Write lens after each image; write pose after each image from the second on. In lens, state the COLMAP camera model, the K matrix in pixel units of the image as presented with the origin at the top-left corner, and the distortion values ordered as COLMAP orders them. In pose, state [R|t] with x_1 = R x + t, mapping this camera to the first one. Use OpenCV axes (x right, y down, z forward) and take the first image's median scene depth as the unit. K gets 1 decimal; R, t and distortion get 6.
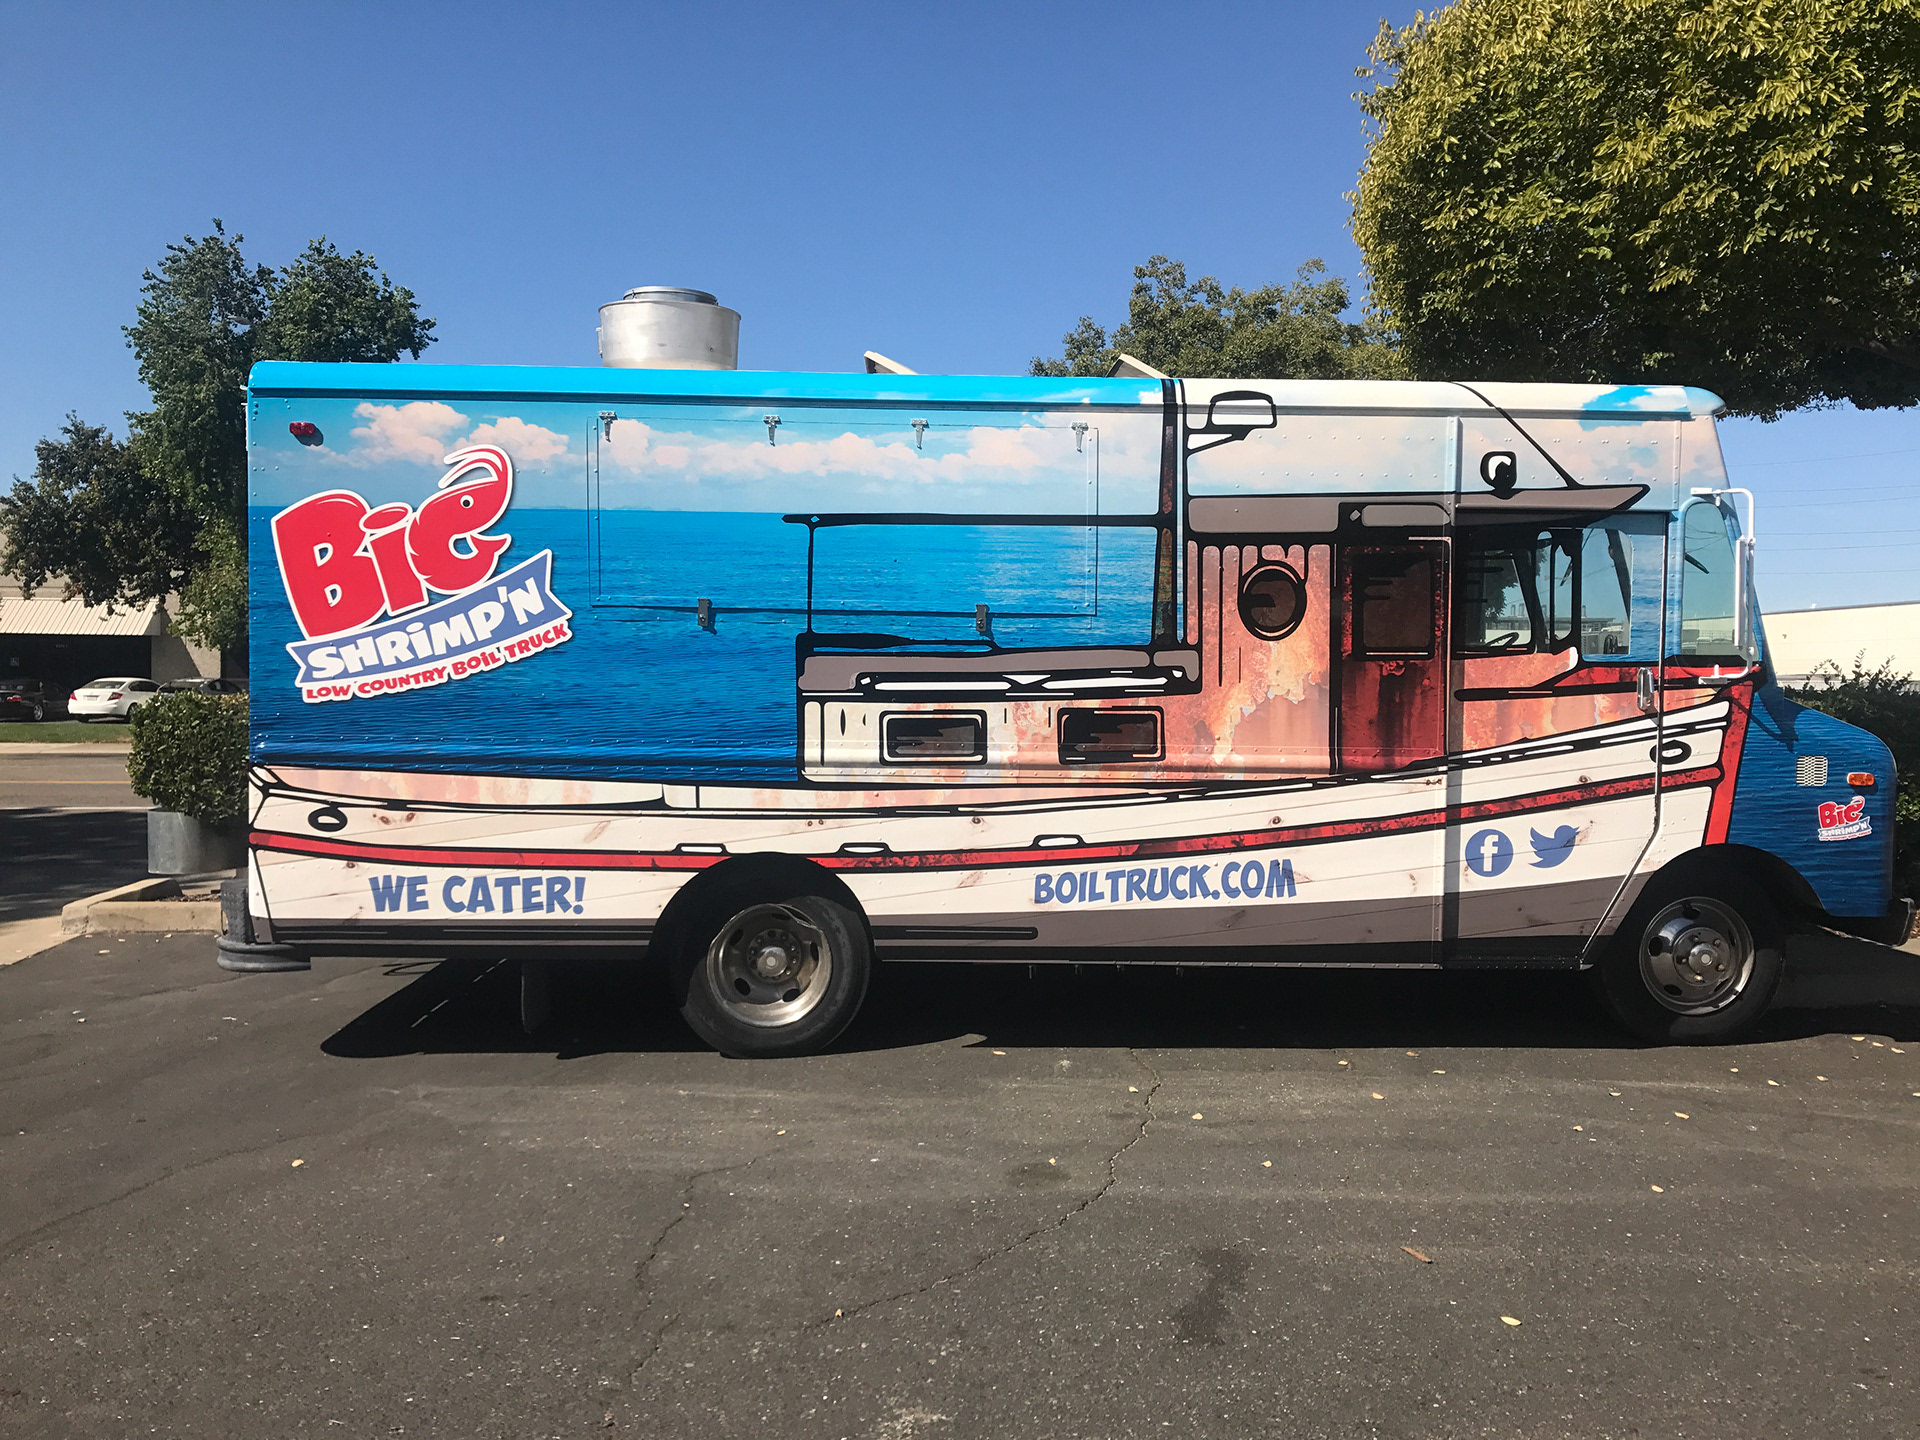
lens RADIAL K [[1596.3, 0, 961.1], [0, 1596.3, 716.0], [0, 0, 1]] dist [0.024169, -0.034606]
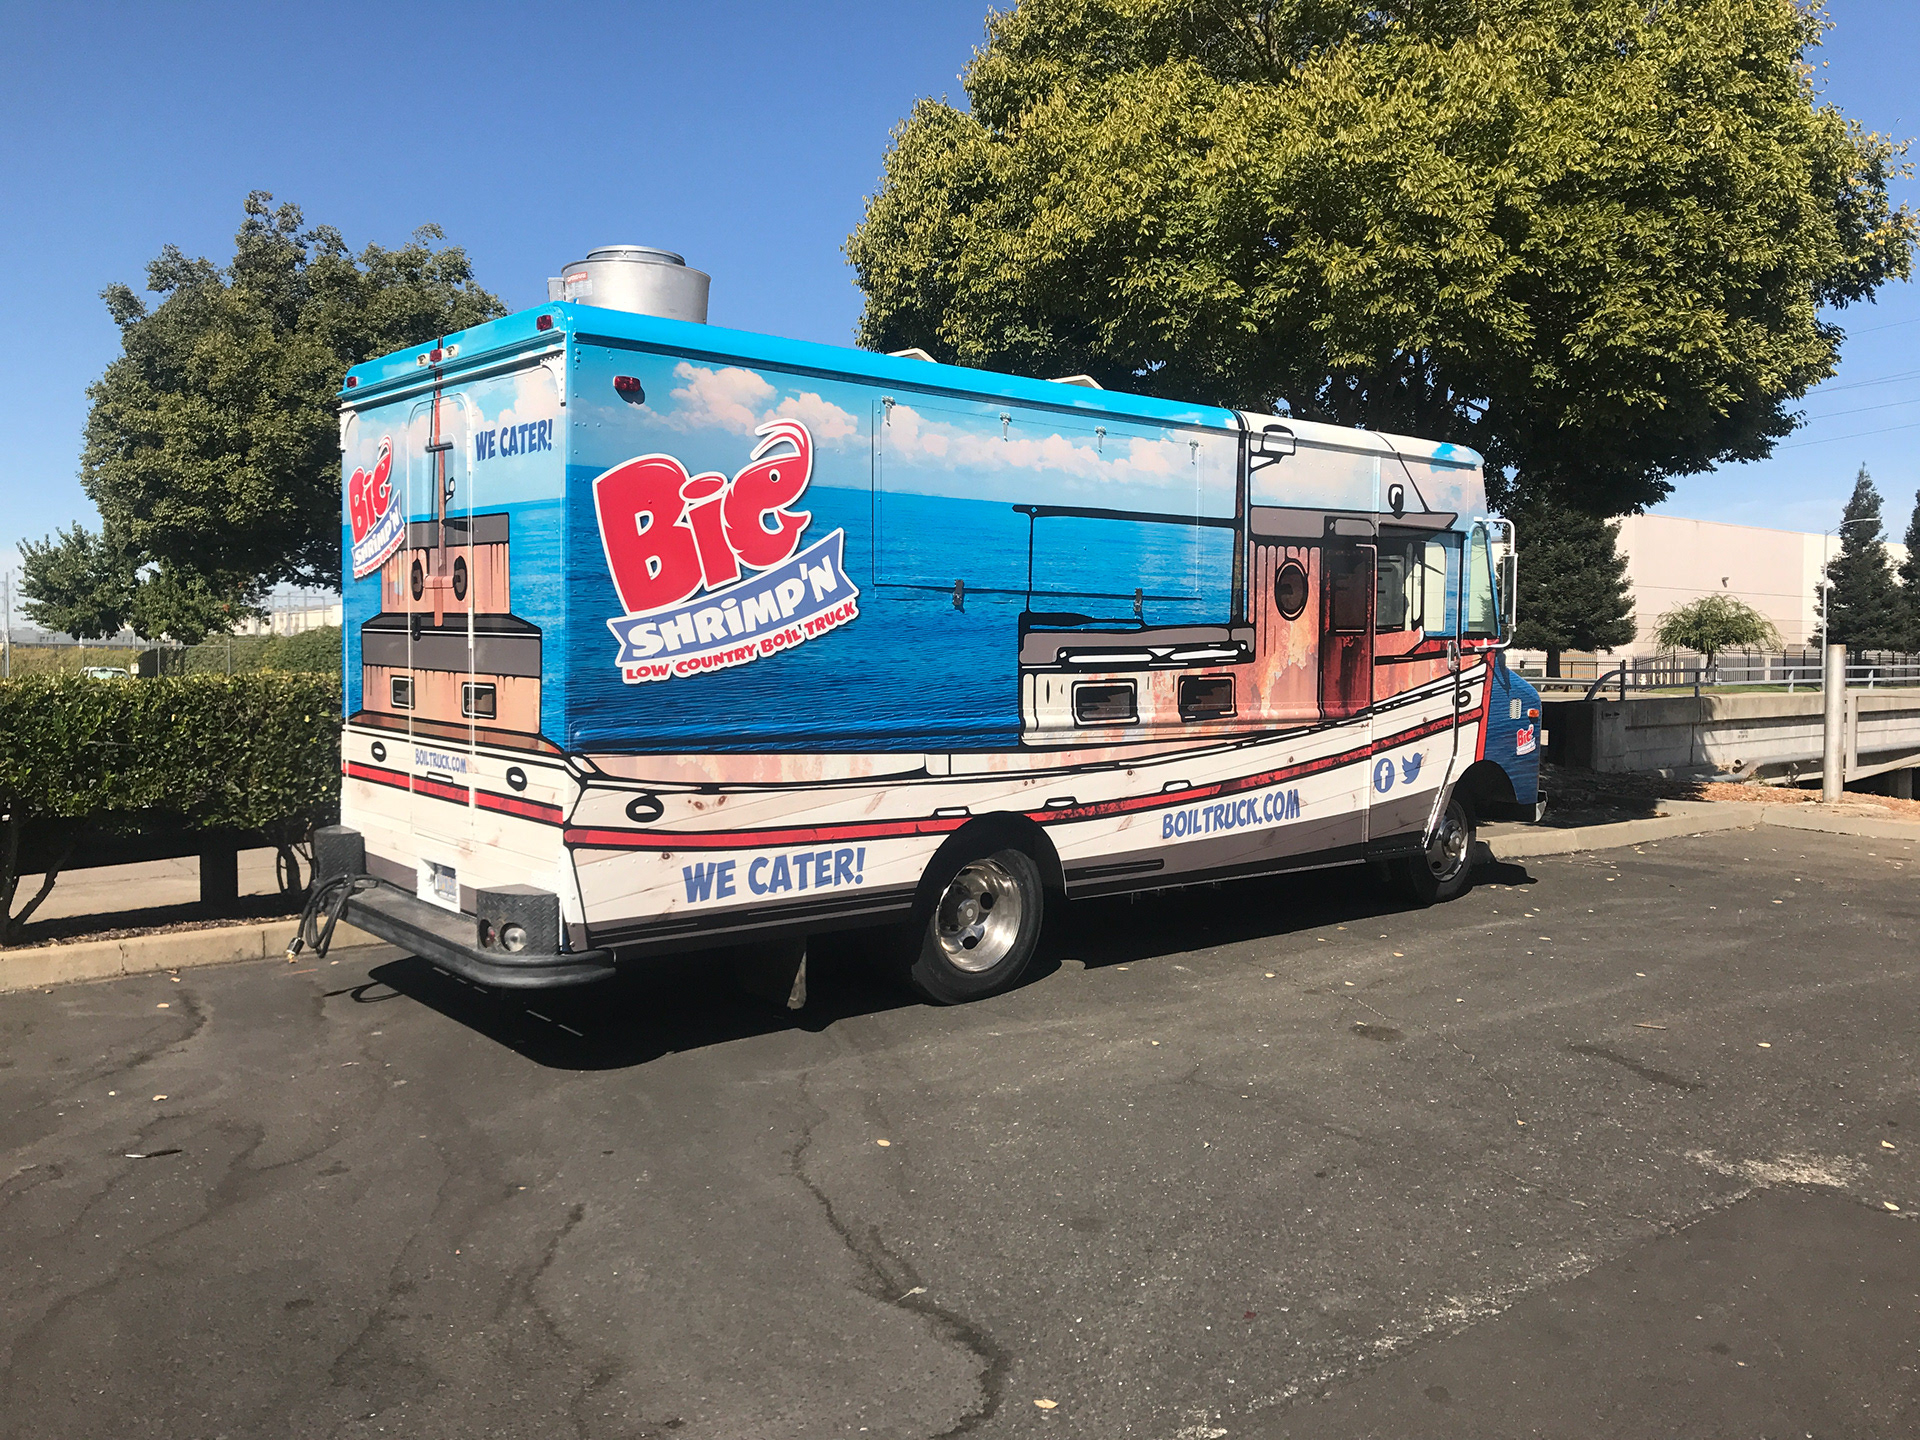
lens RADIAL K [[1596.3, 0, 950.9], [0, 1596.3, 722.7], [0, 0, 1]] dist [0.024169, -0.034606]
pose [[0.777604, -0.035783, 0.627735, -0.835940], [0.021966, 0.999316, 0.029754, -0.009198], [-0.628371, -0.009347, 0.777858, 0.167564]]
